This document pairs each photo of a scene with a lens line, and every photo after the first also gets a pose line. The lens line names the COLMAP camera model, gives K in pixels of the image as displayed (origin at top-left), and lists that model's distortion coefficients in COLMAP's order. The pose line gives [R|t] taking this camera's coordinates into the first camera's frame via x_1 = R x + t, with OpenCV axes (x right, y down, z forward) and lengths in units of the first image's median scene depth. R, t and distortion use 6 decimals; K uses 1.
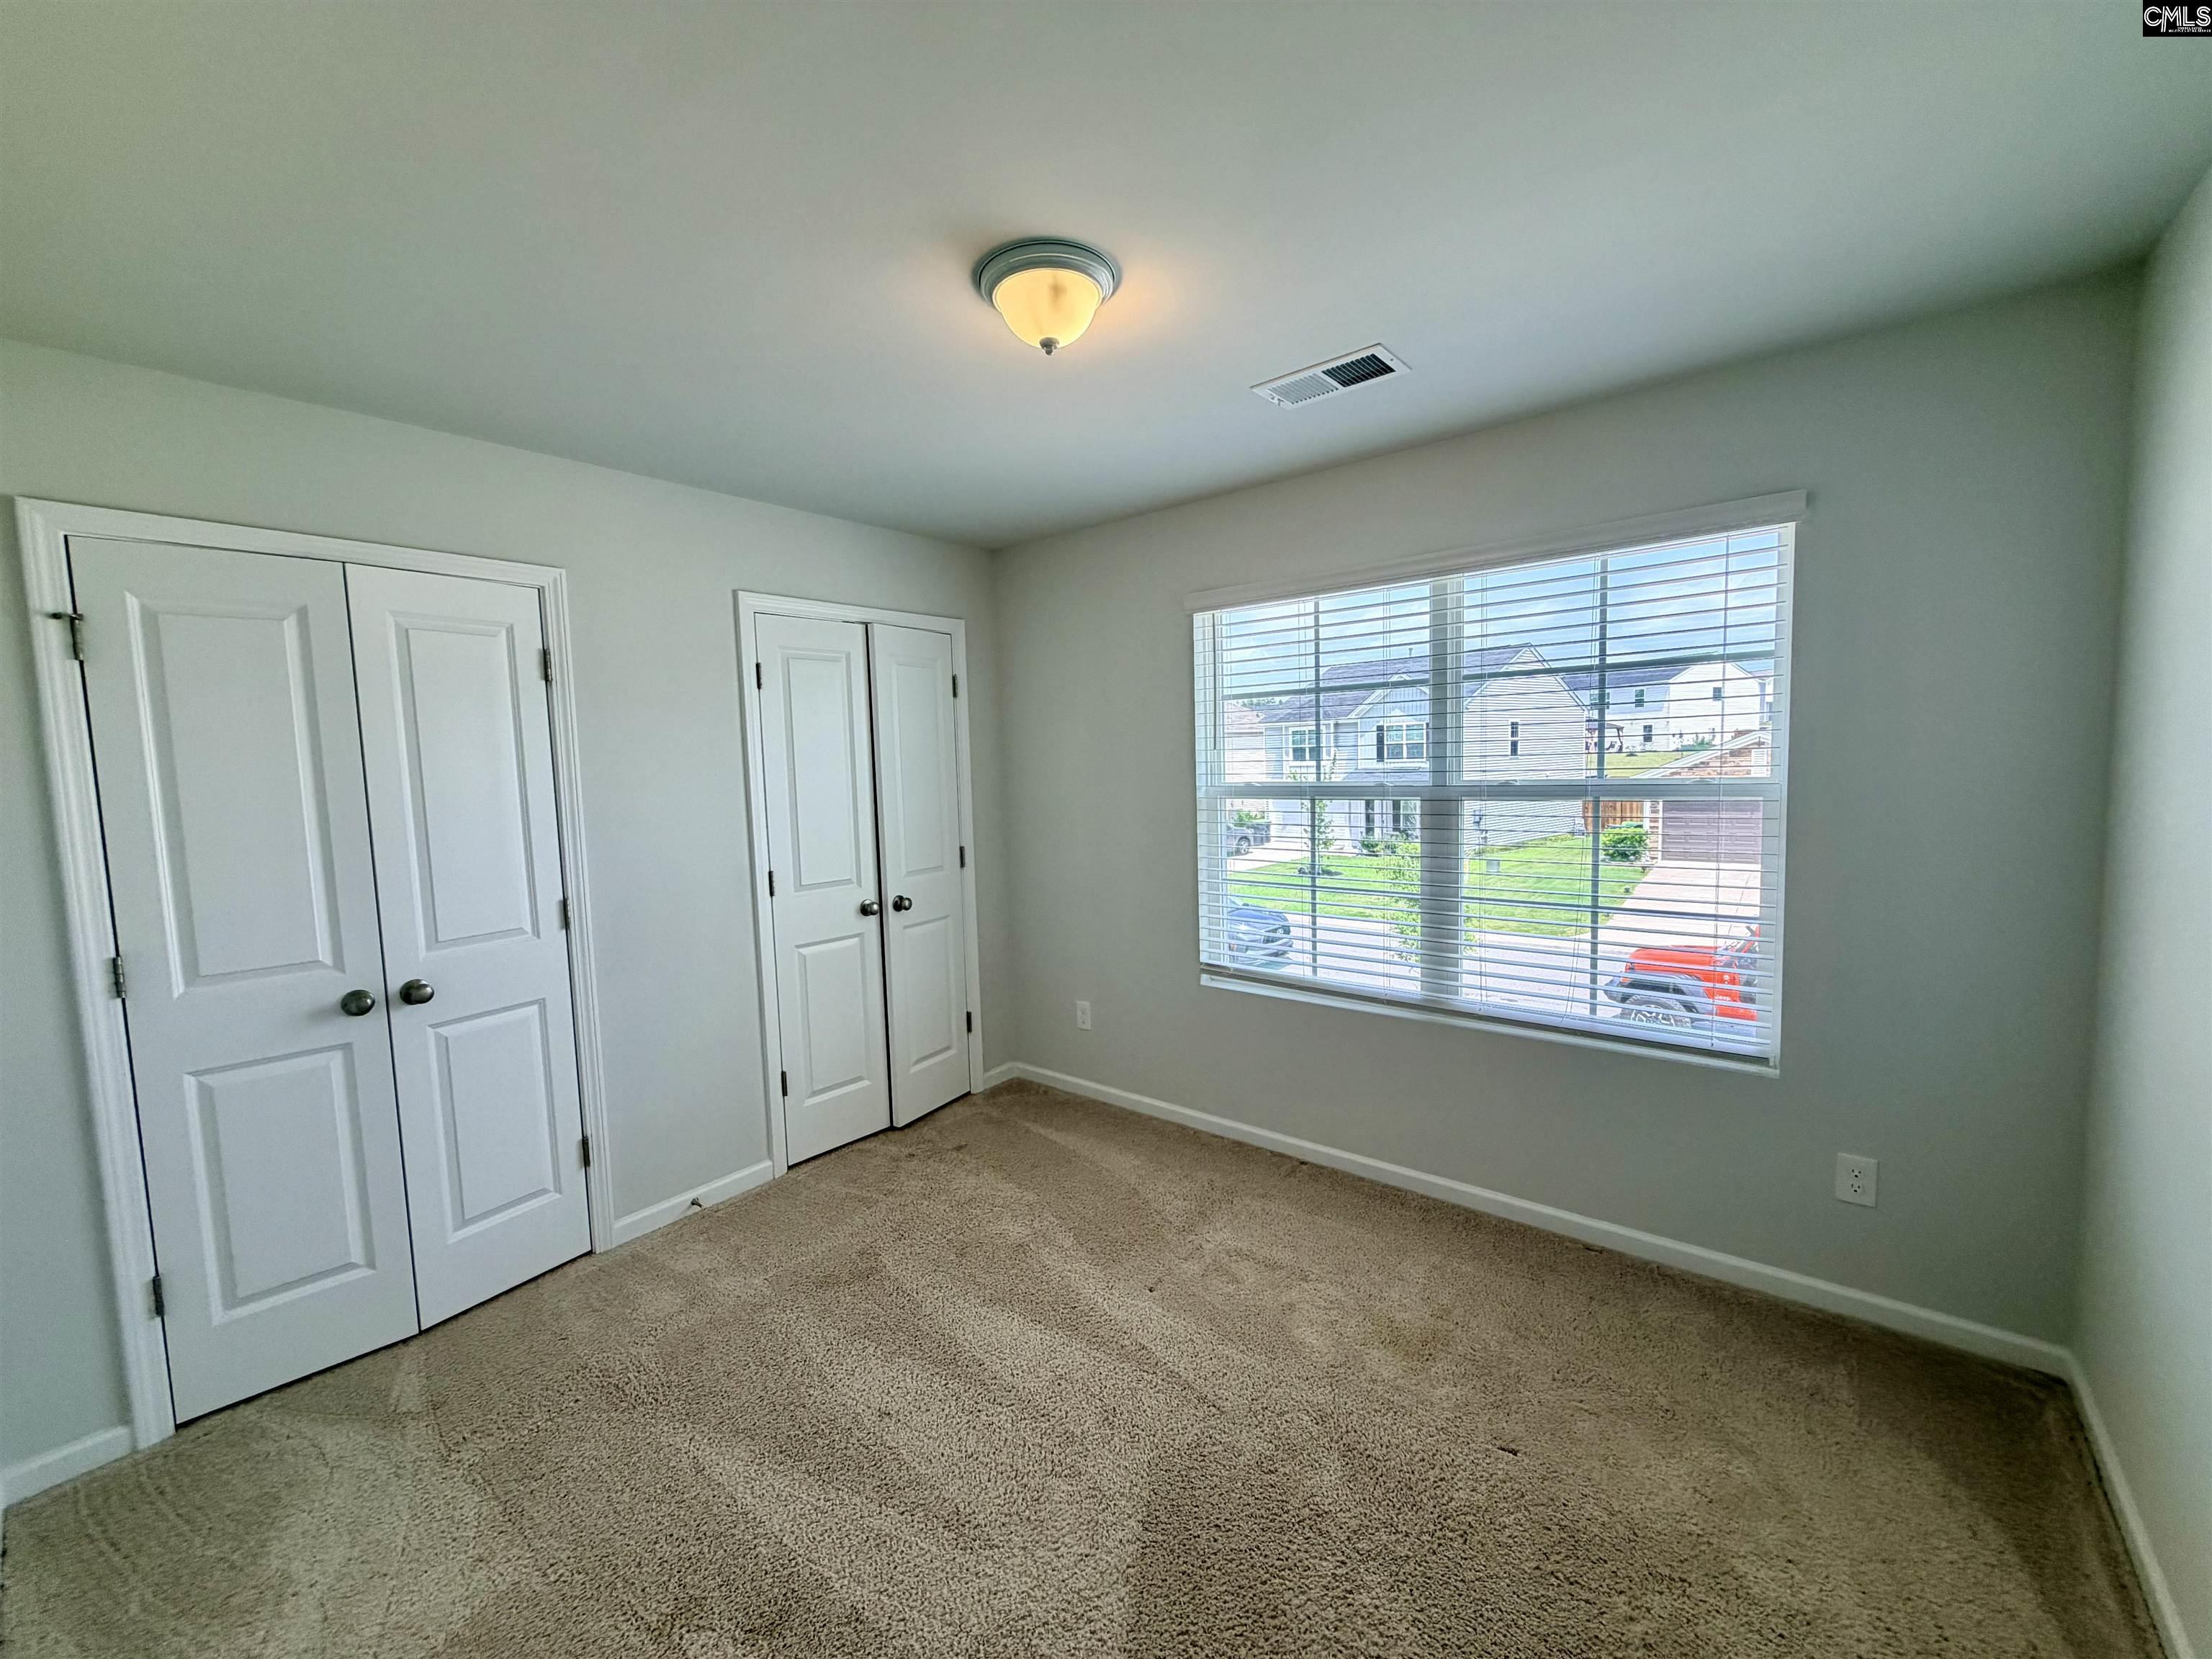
lens RADIAL K [[886.6, 0, 1094.4], [0, 886.6, 832.3], [0, 0, 1]] dist [0.001405, 0.000075]
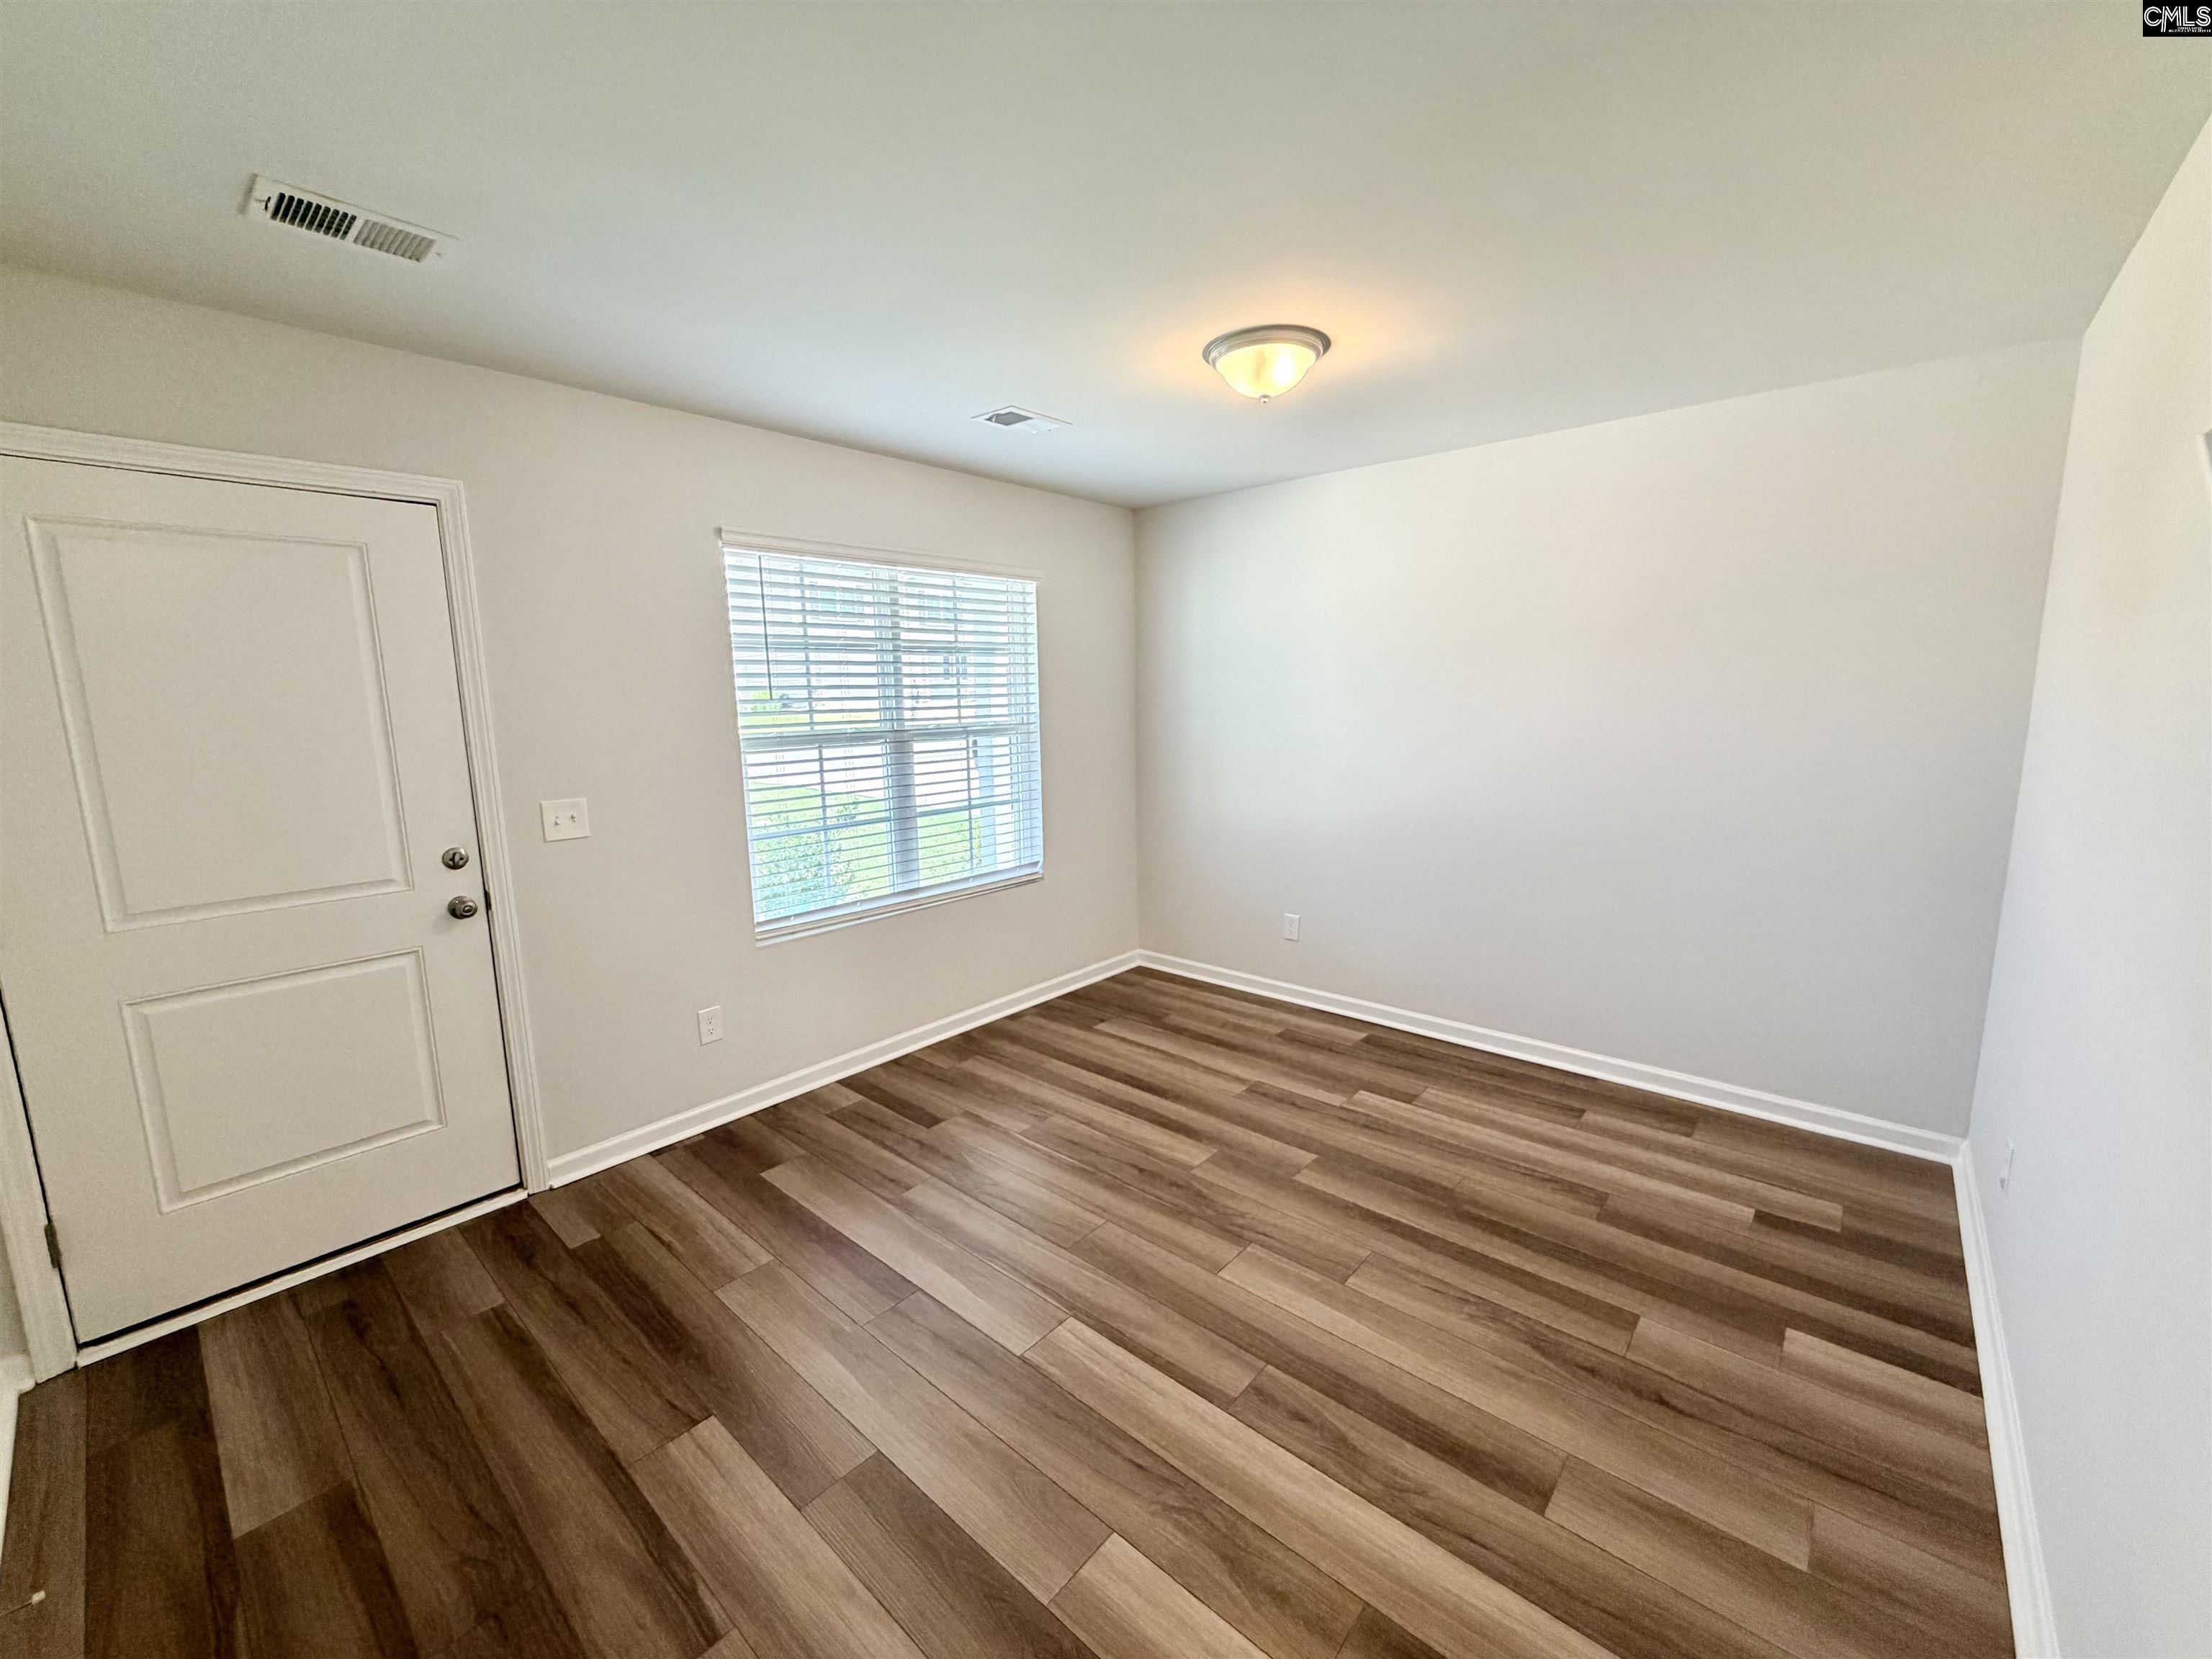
lens RADIAL K [[886.6, 0, 1094.4], [0, 886.6, 832.3], [0, 0, 1]] dist [0.001405, 0.000075]
pose [[0.021122, -0.120920, 0.992437, -0.907299], [0.098633, 0.988068, 0.118289, -0.031473], [-0.994900, 0.095389, 0.032796, 0.708714]]
